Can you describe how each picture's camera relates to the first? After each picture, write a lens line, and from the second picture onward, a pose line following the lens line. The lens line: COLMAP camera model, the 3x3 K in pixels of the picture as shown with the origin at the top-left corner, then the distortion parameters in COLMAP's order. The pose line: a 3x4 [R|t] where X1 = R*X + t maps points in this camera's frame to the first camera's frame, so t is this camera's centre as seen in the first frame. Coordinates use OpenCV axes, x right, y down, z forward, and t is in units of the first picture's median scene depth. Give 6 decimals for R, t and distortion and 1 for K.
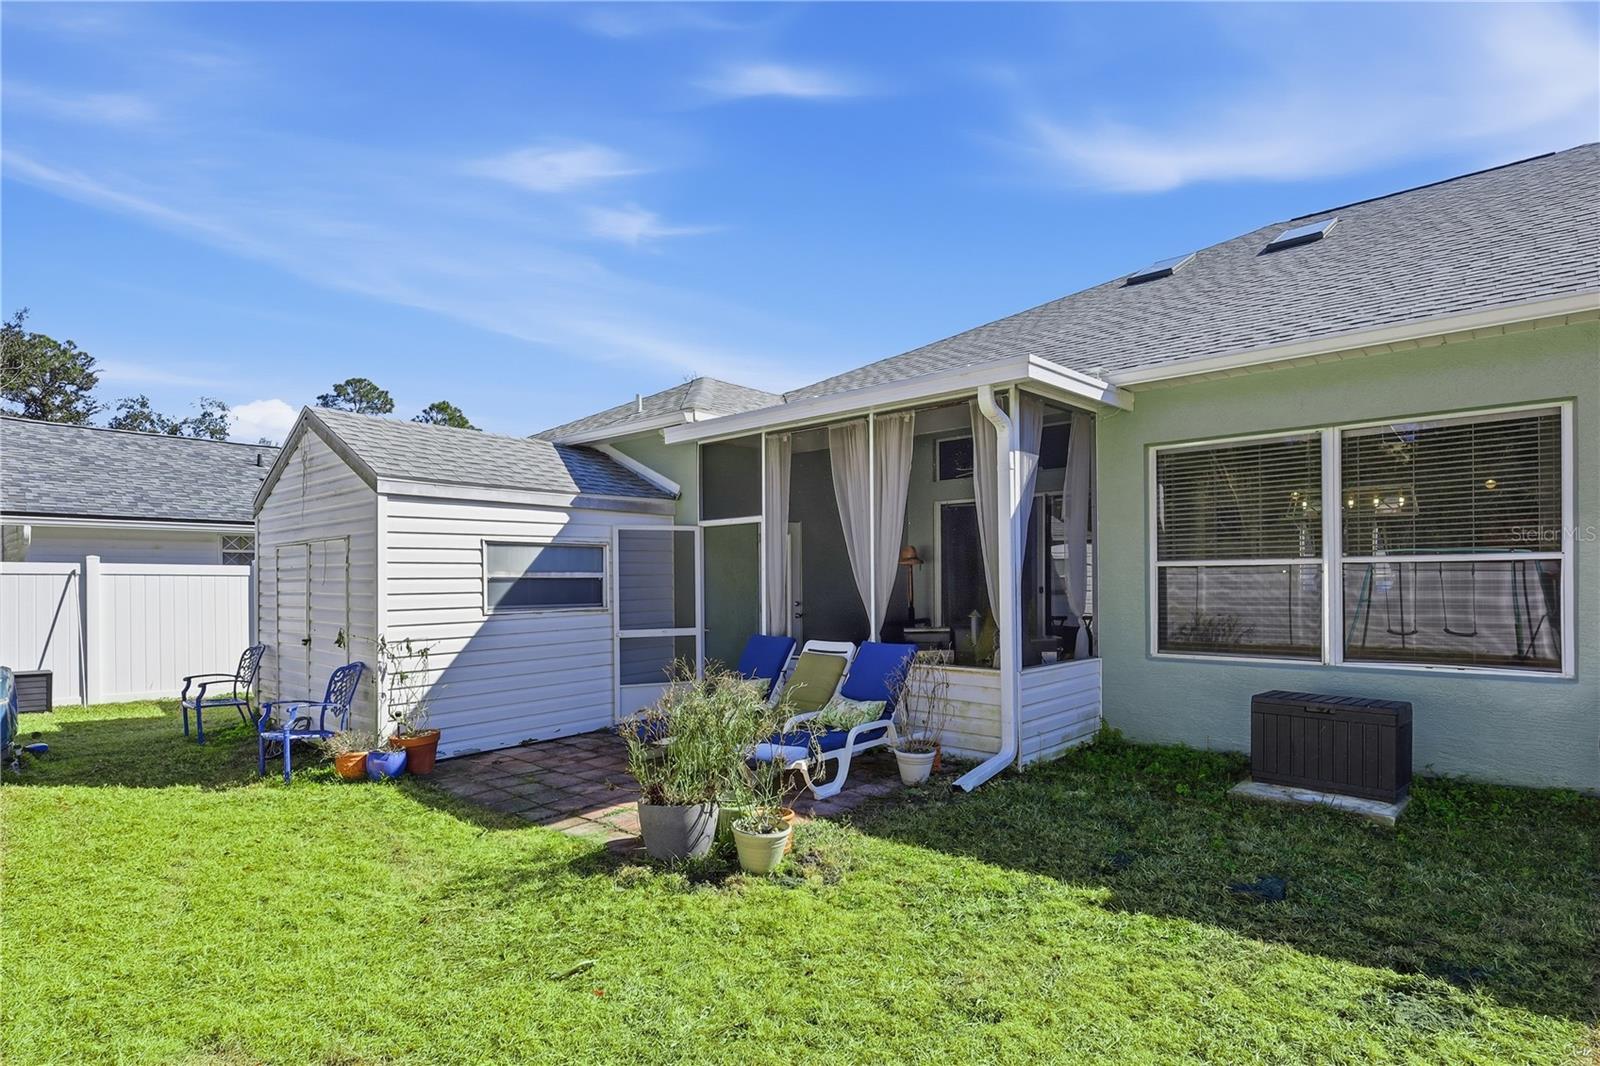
lens RADIAL K [[834.2, 0, 812.9], [0, 834.2, 560.9], [0, 0, 1]] dist [0.004460, 0.000302]
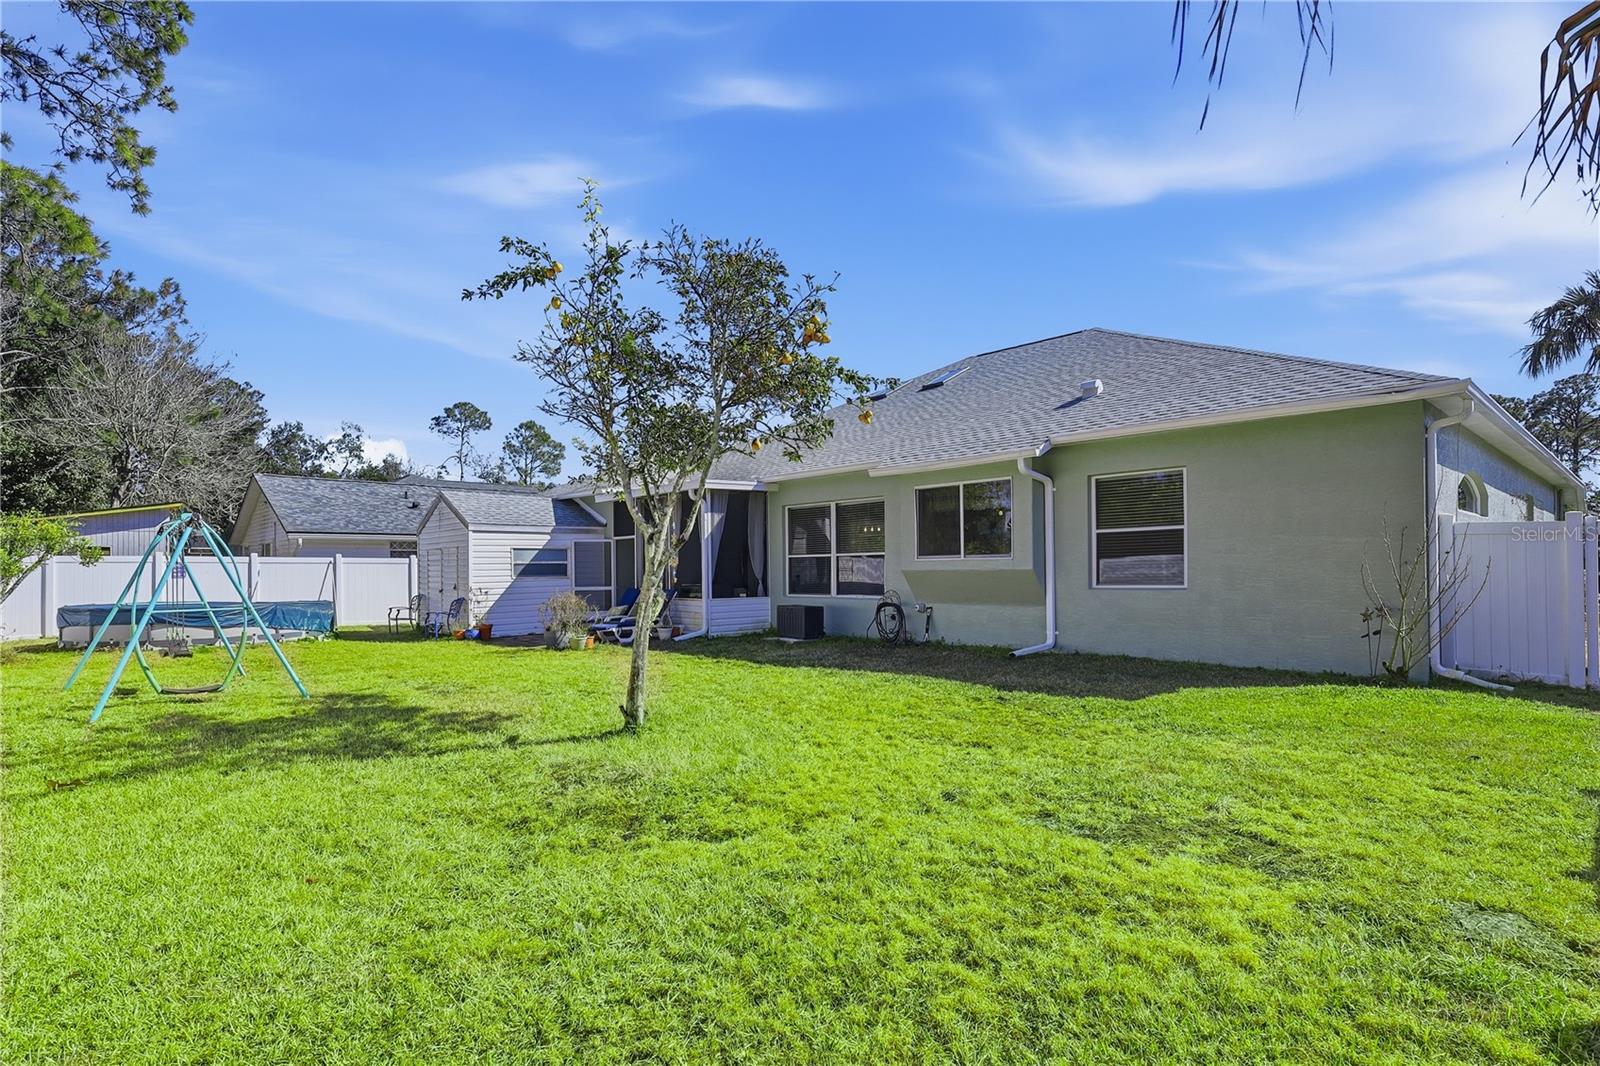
lens RADIAL K [[755.9, 0, 806.1], [0, 755.9, 542.0], [0, 0, 1]] dist [-0.000784, -0.000106]
pose [[0.997313, -0.006170, -0.072999, 0.526954], [0.005420, 0.999931, -0.010469, -0.012076], [0.073058, 0.010045, 0.997277, -0.957579]]
